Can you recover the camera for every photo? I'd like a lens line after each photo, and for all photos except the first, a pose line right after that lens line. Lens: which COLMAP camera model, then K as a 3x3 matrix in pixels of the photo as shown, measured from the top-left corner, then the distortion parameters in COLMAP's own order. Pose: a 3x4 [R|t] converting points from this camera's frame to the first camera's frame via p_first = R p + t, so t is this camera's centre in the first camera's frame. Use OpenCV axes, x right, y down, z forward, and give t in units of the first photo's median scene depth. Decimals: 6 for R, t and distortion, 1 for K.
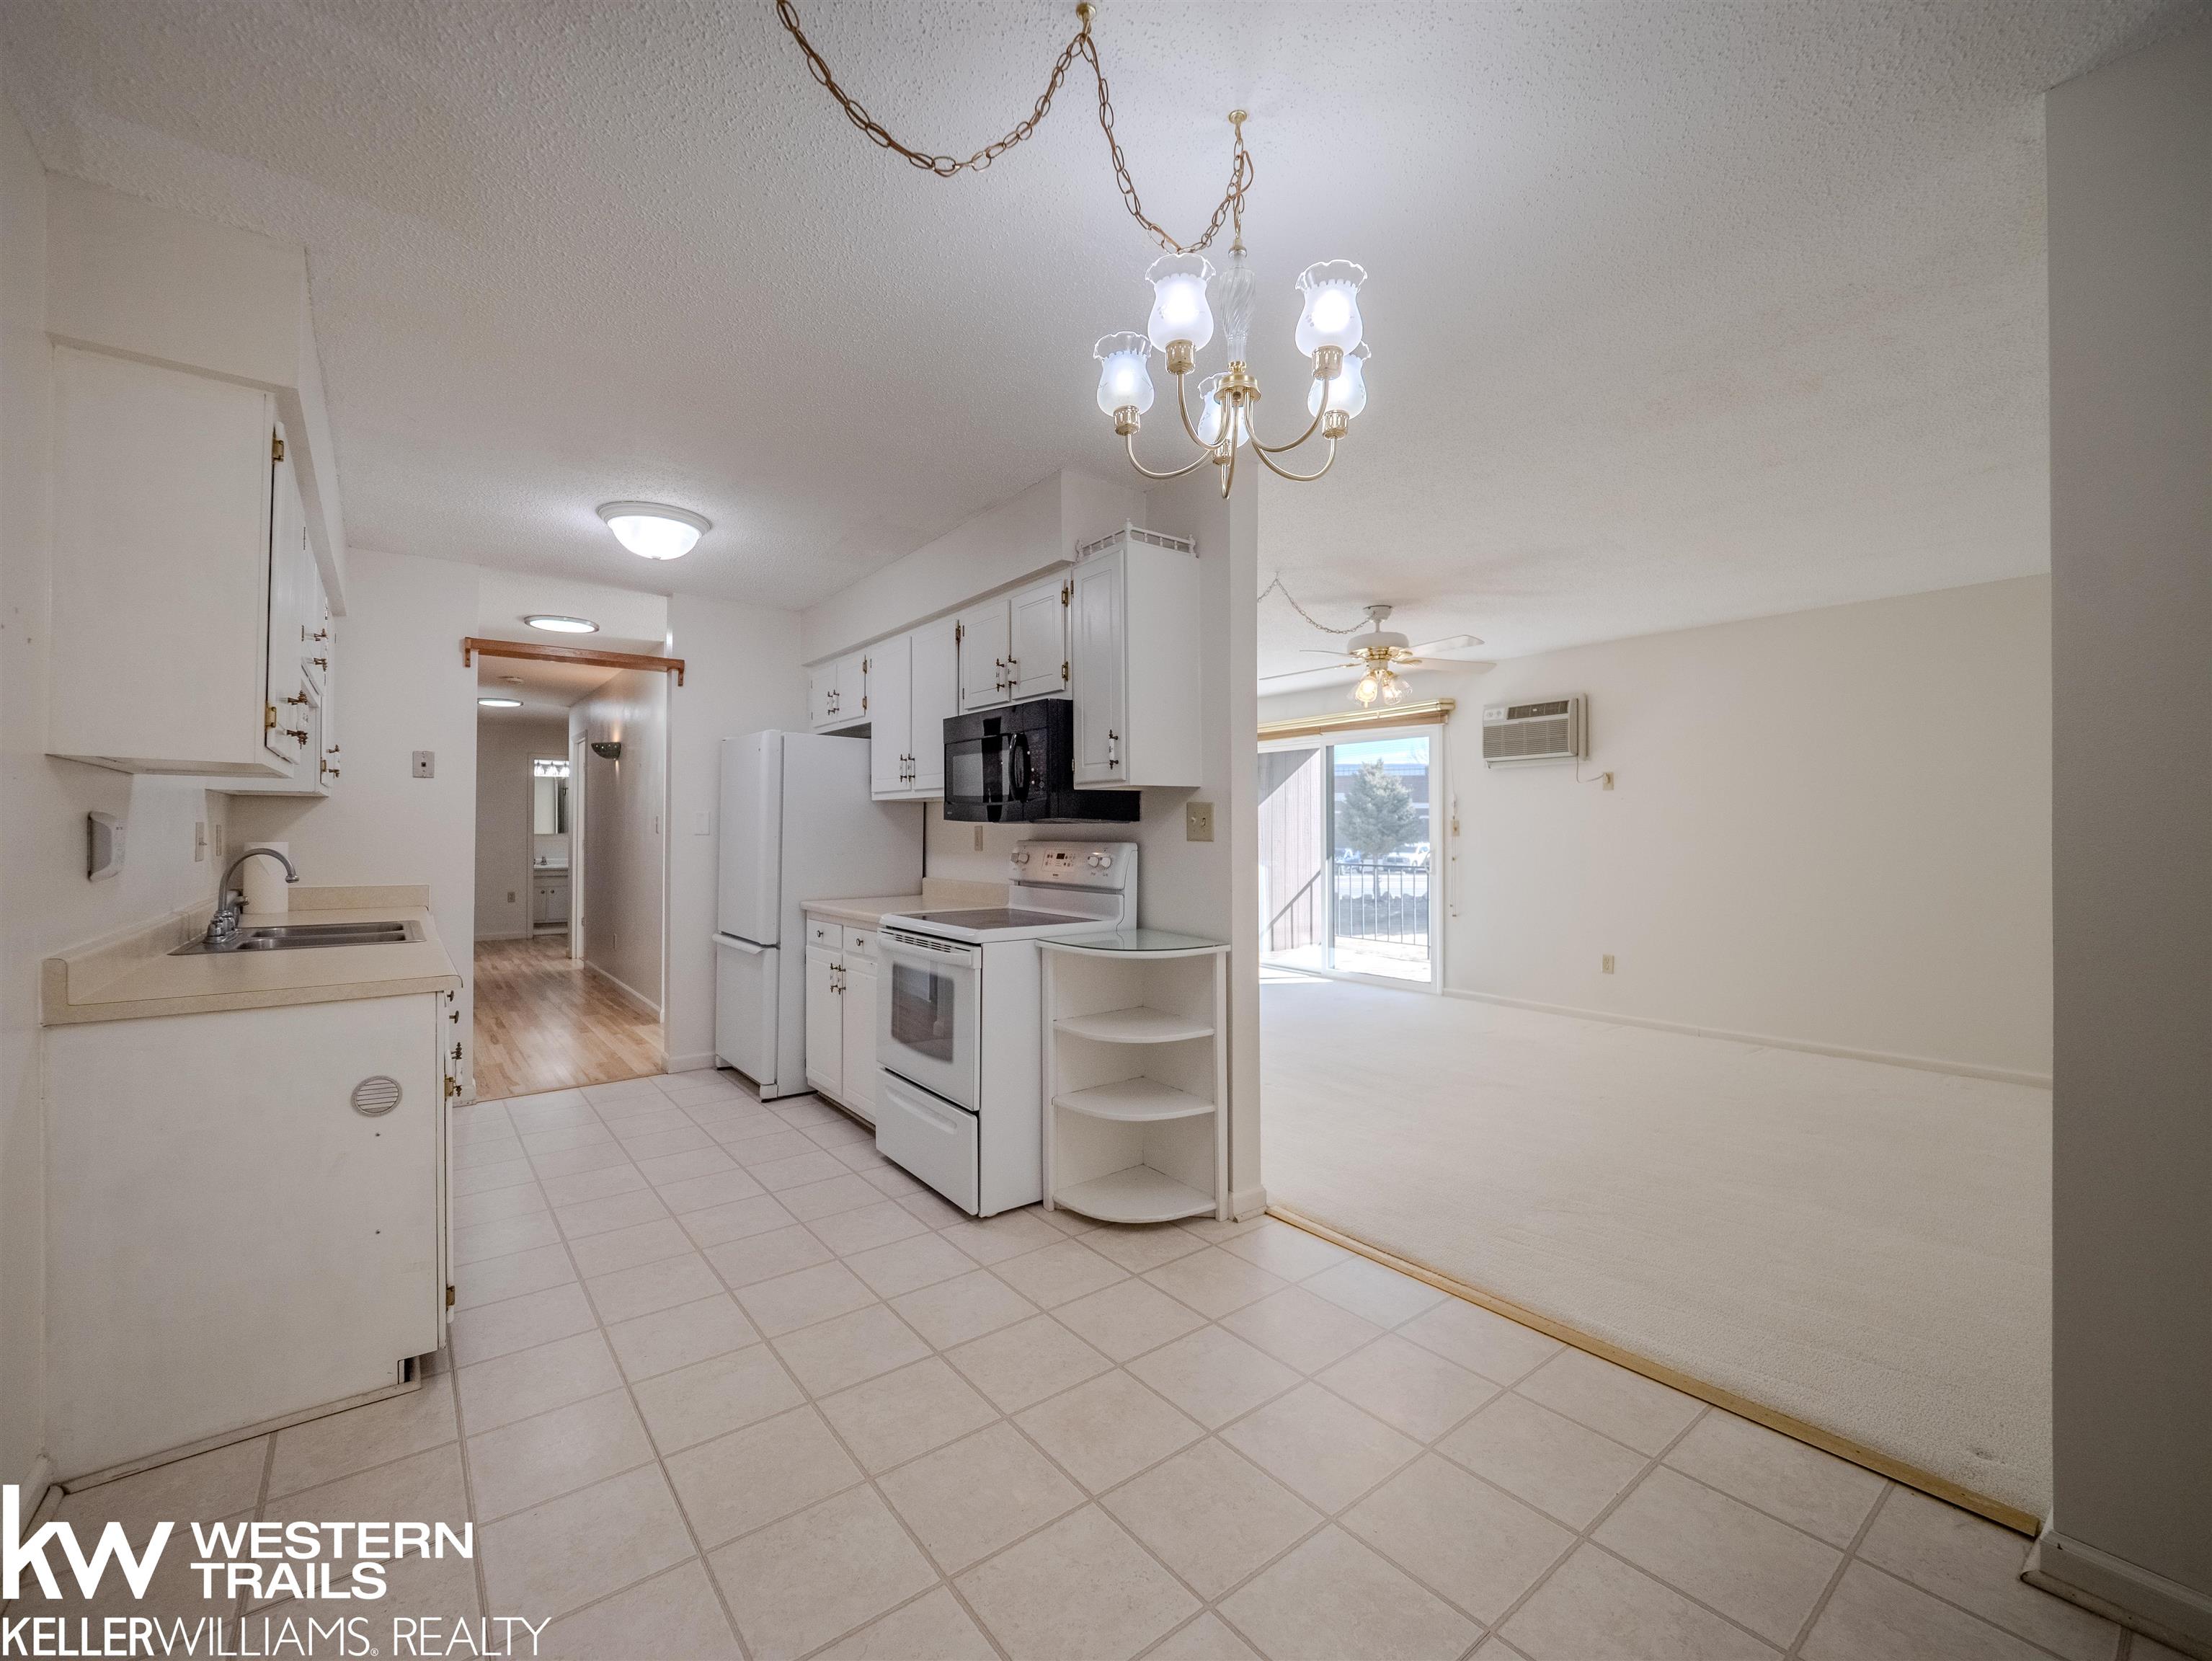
lens RADIAL K [[925.8, 0, 1104.8], [0, 925.8, 827.3], [0, 0, 1]] dist [0.009389, -0.010997]
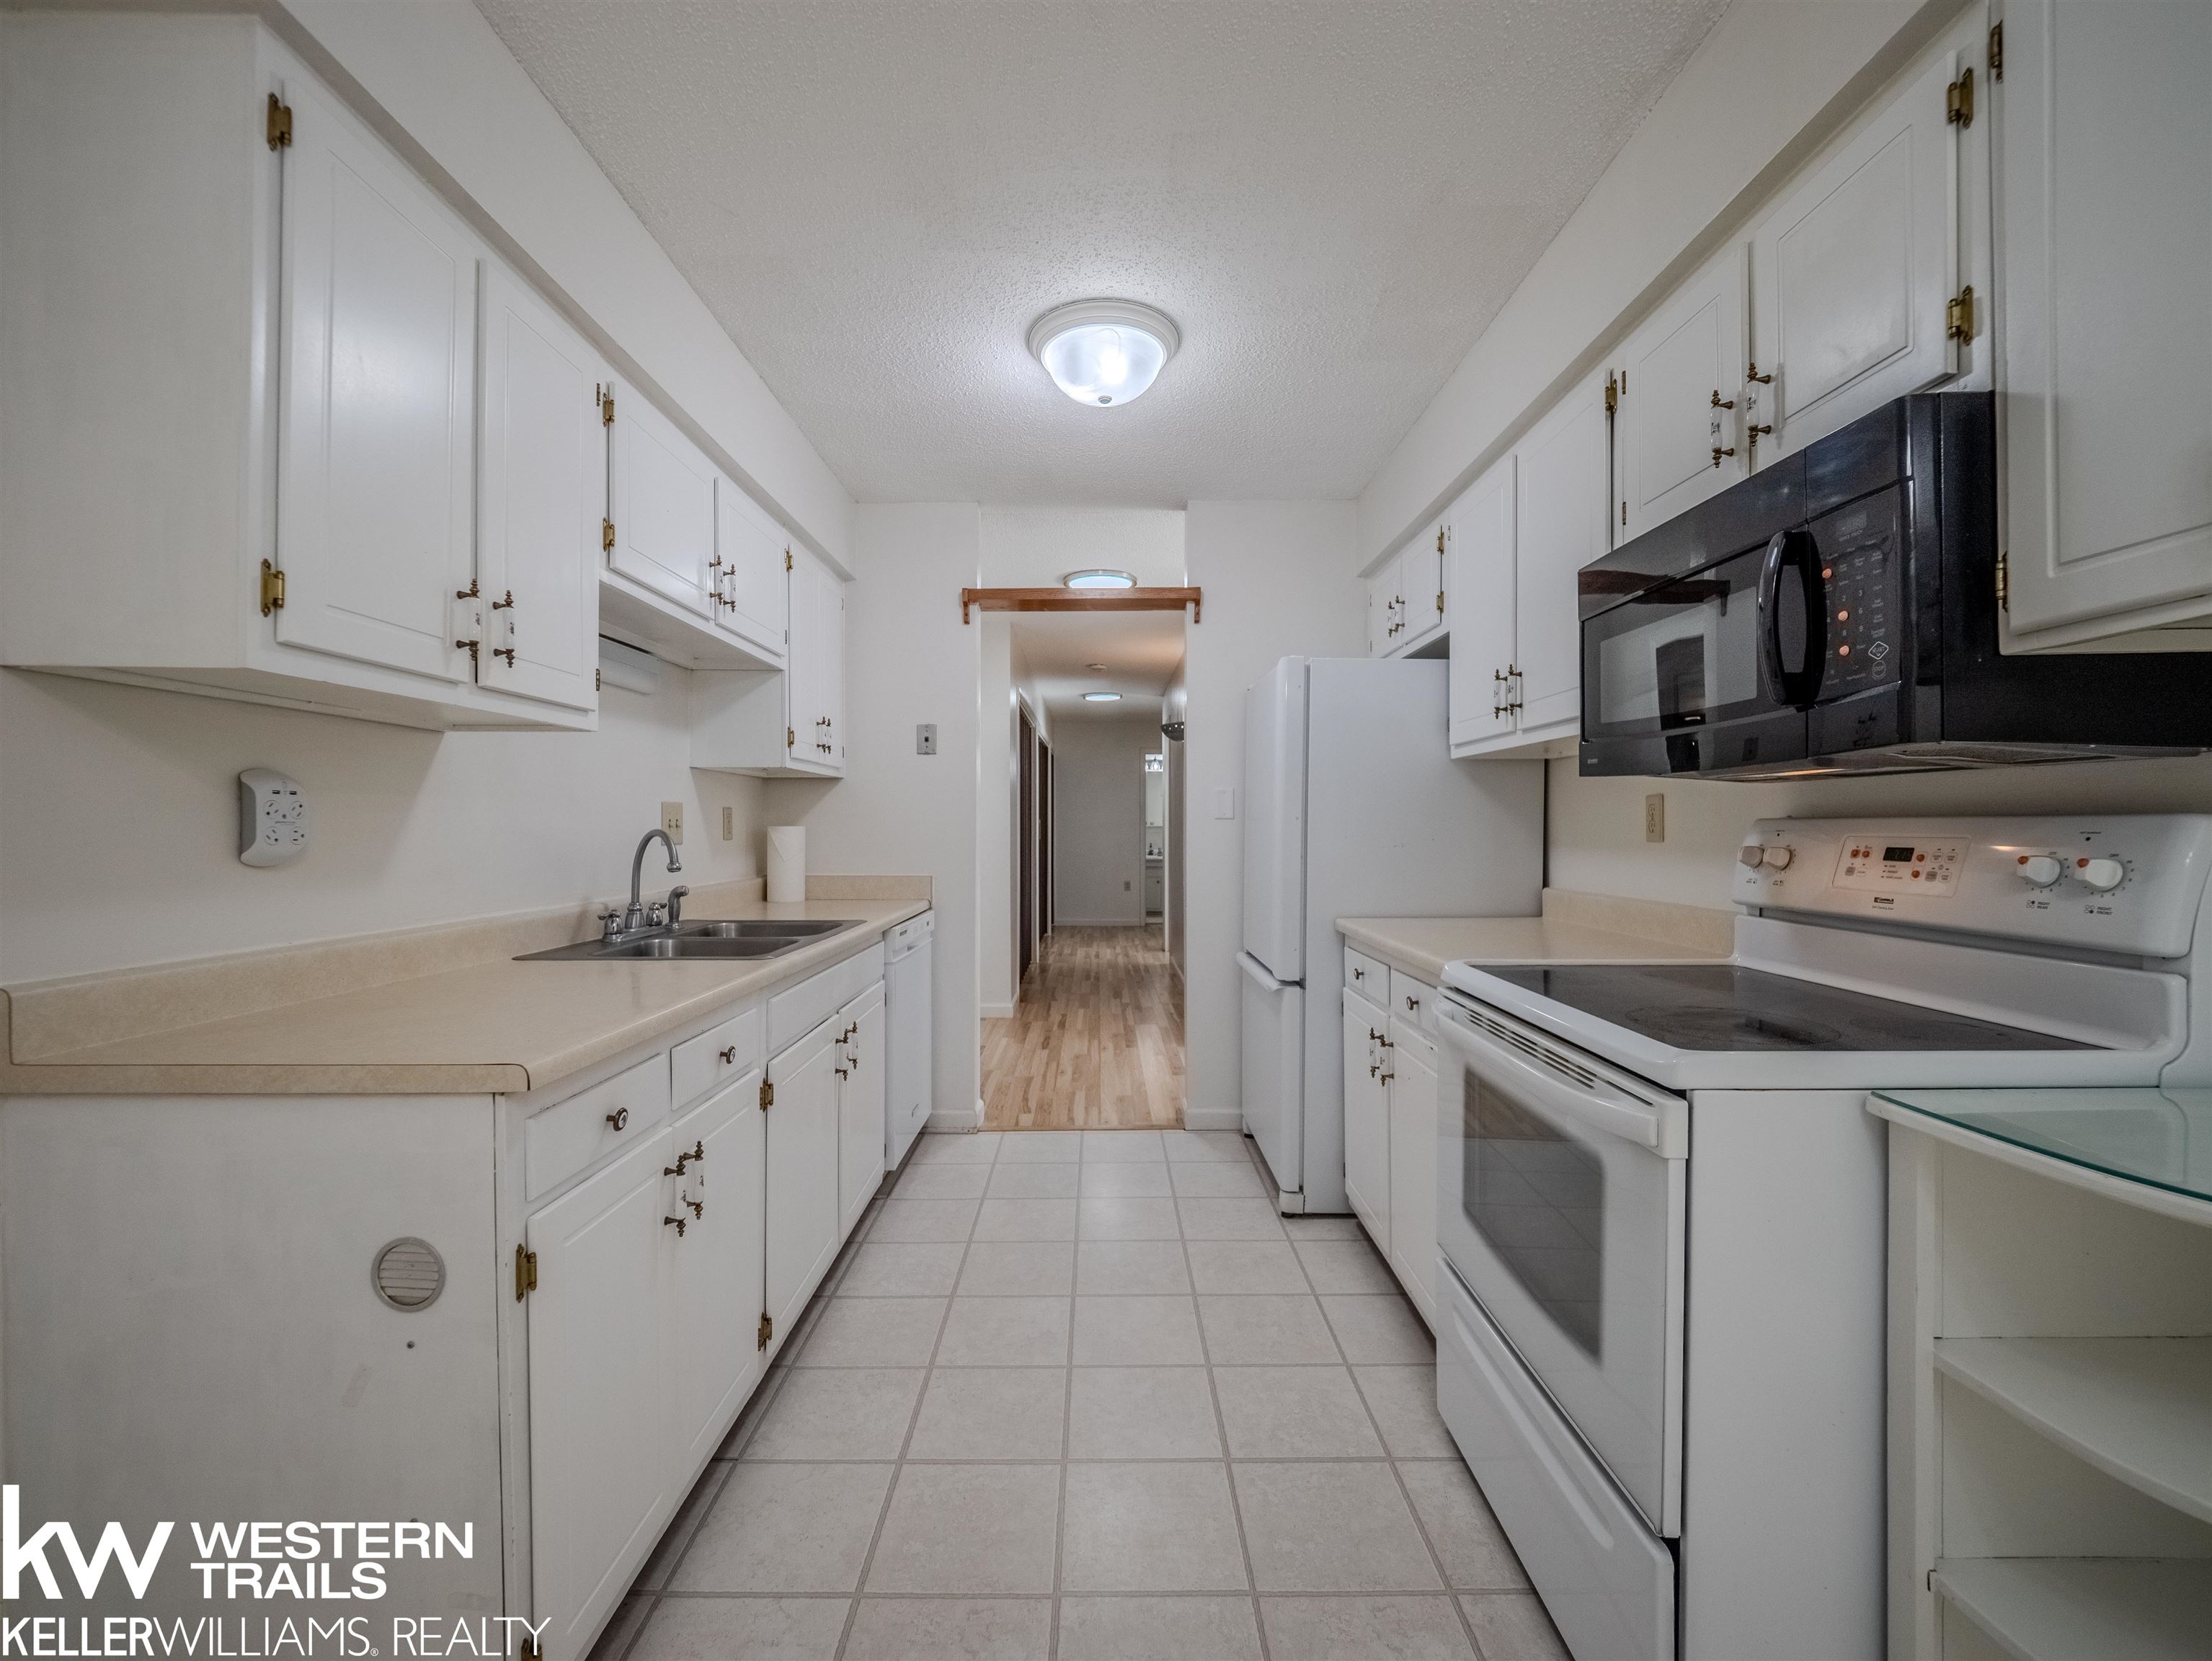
lens RADIAL K [[925.8, 0, 1104.8], [0, 925.8, 827.3], [0, 0, 1]] dist [0.009389, -0.010997]
pose [[0.794684, -0.001516, -0.607022, -0.075605], [0.004519, 0.999984, 0.003418, 0.016204], [0.607007, -0.005459, 0.794678, 0.458055]]
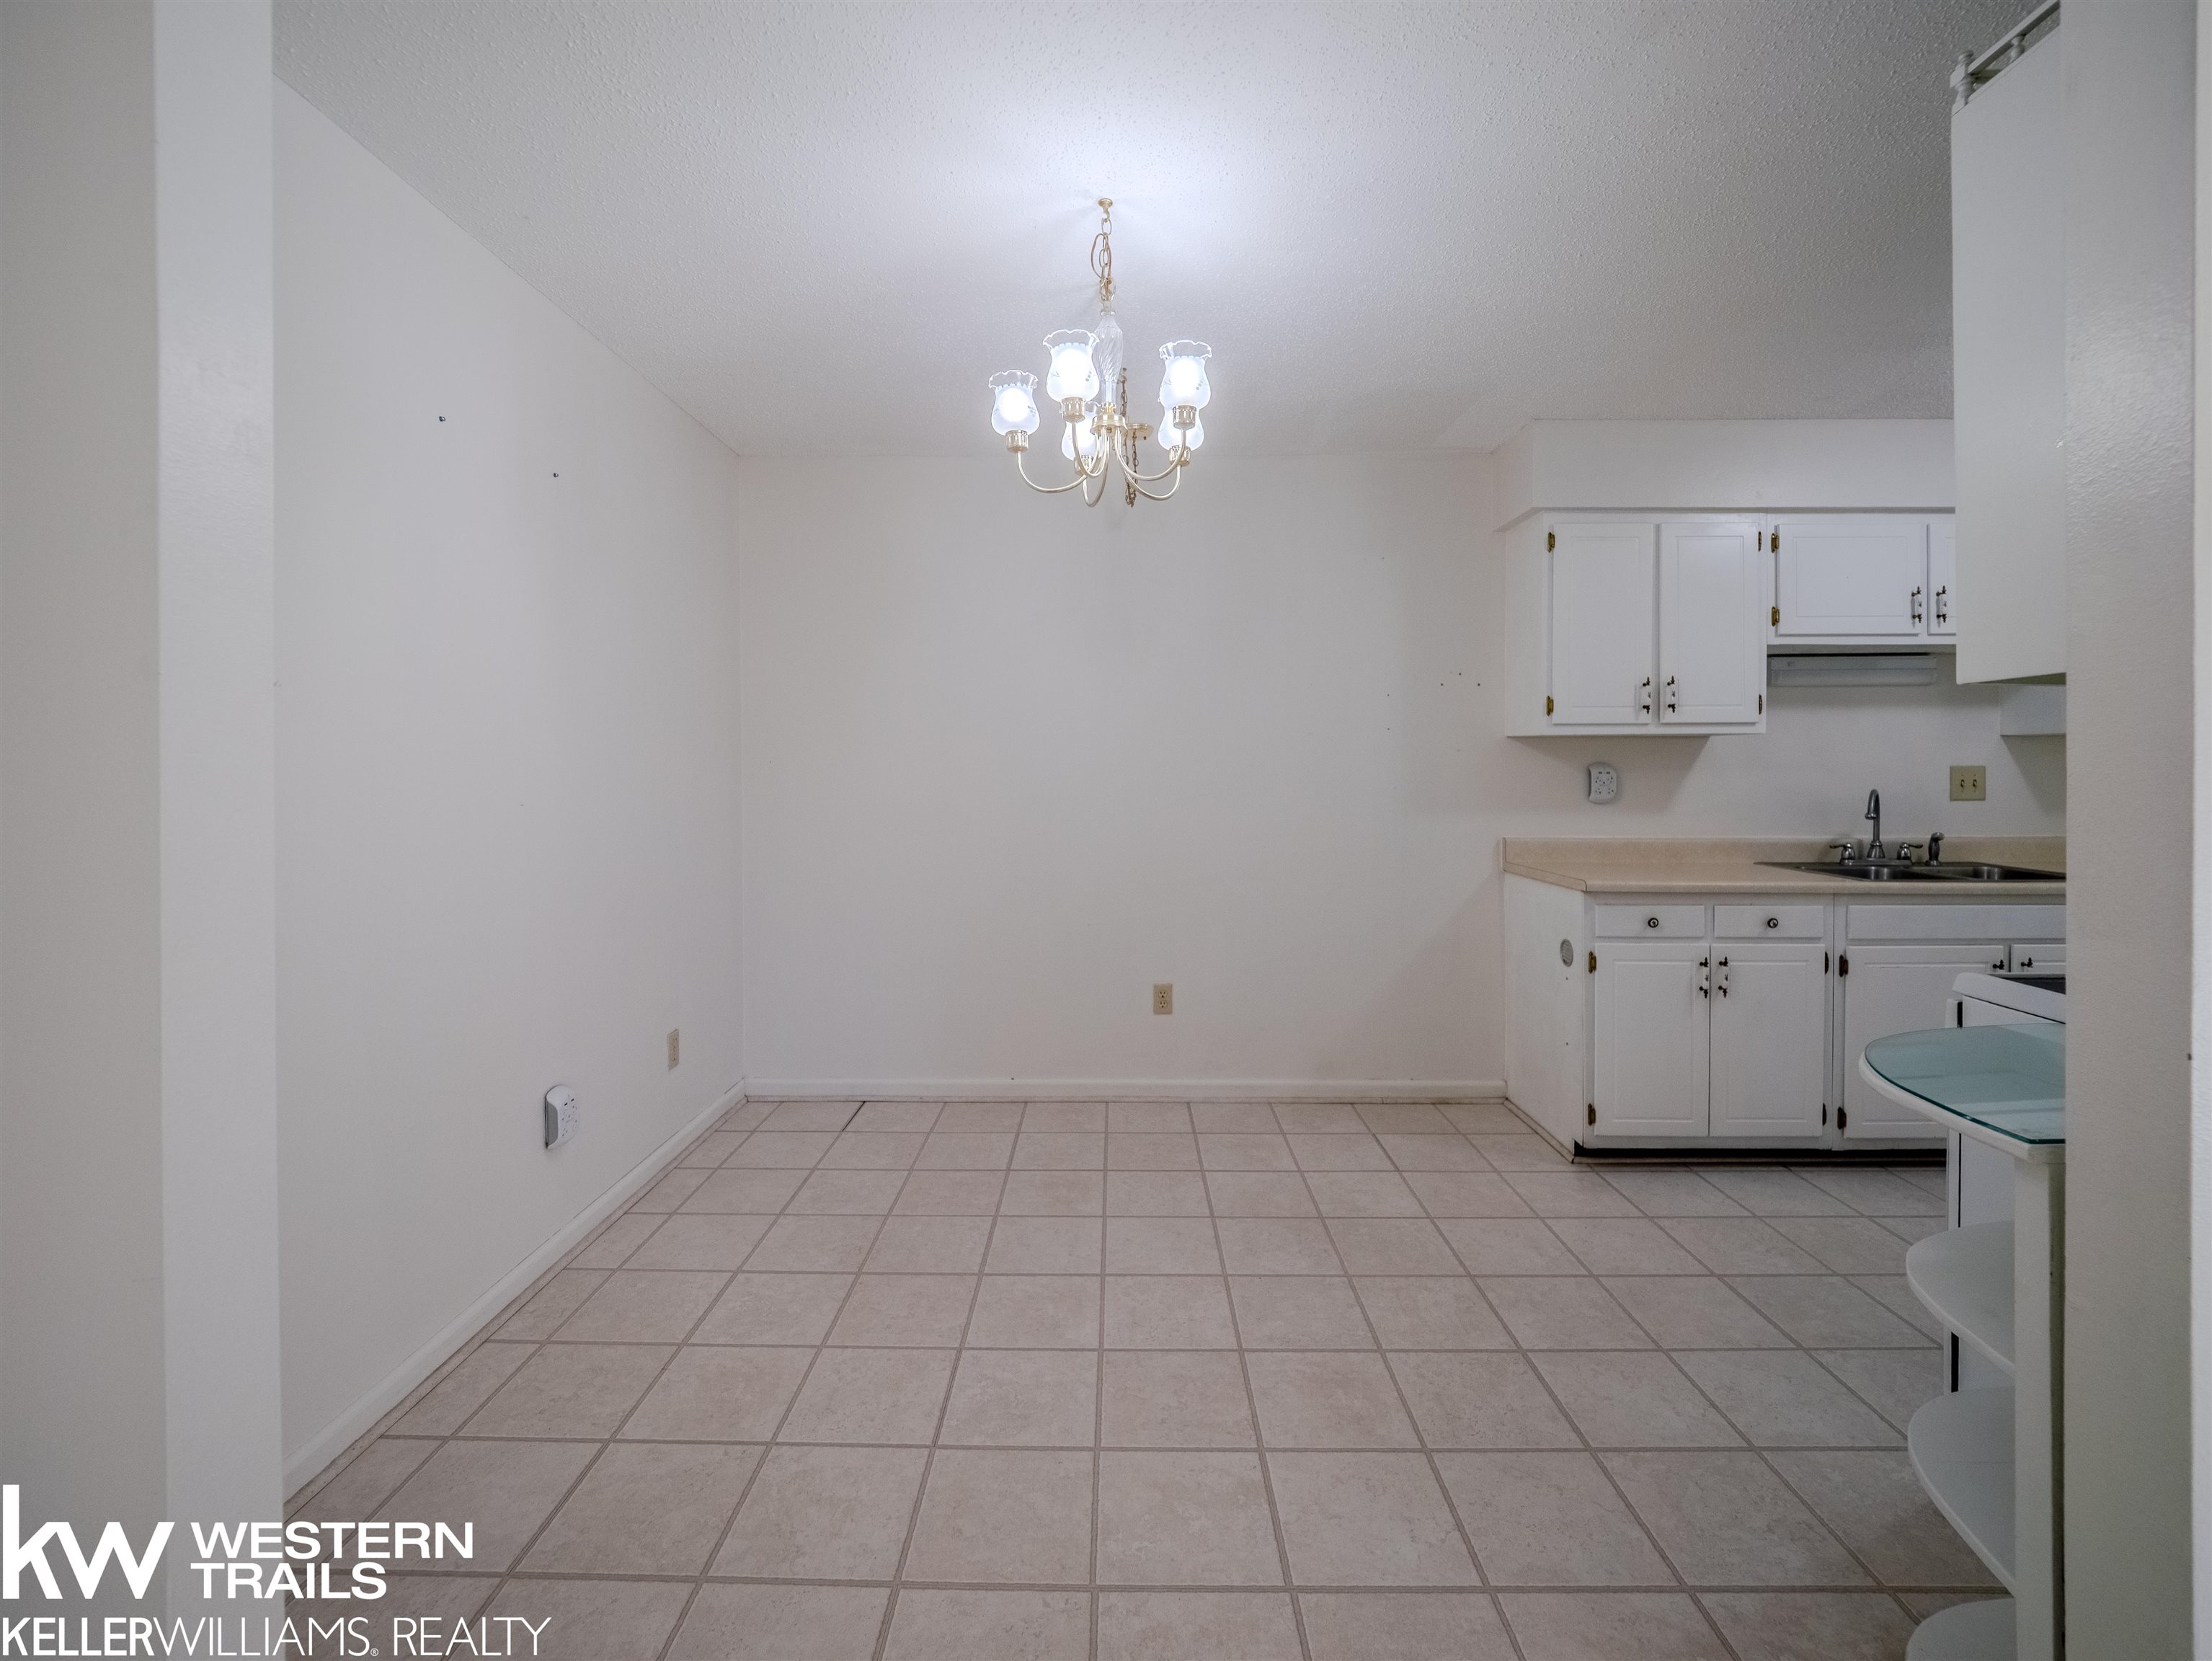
lens RADIAL K [[925.8, 0, 1104.8], [0, 925.8, 827.3], [0, 0, 1]] dist [0.009389, -0.010997]
pose [[-0.619587, 0.052450, -0.783173, 0.466842], [0.004772, 0.997998, 0.063062, -0.005160], [0.784913, 0.035336, -0.618597, 0.747194]]
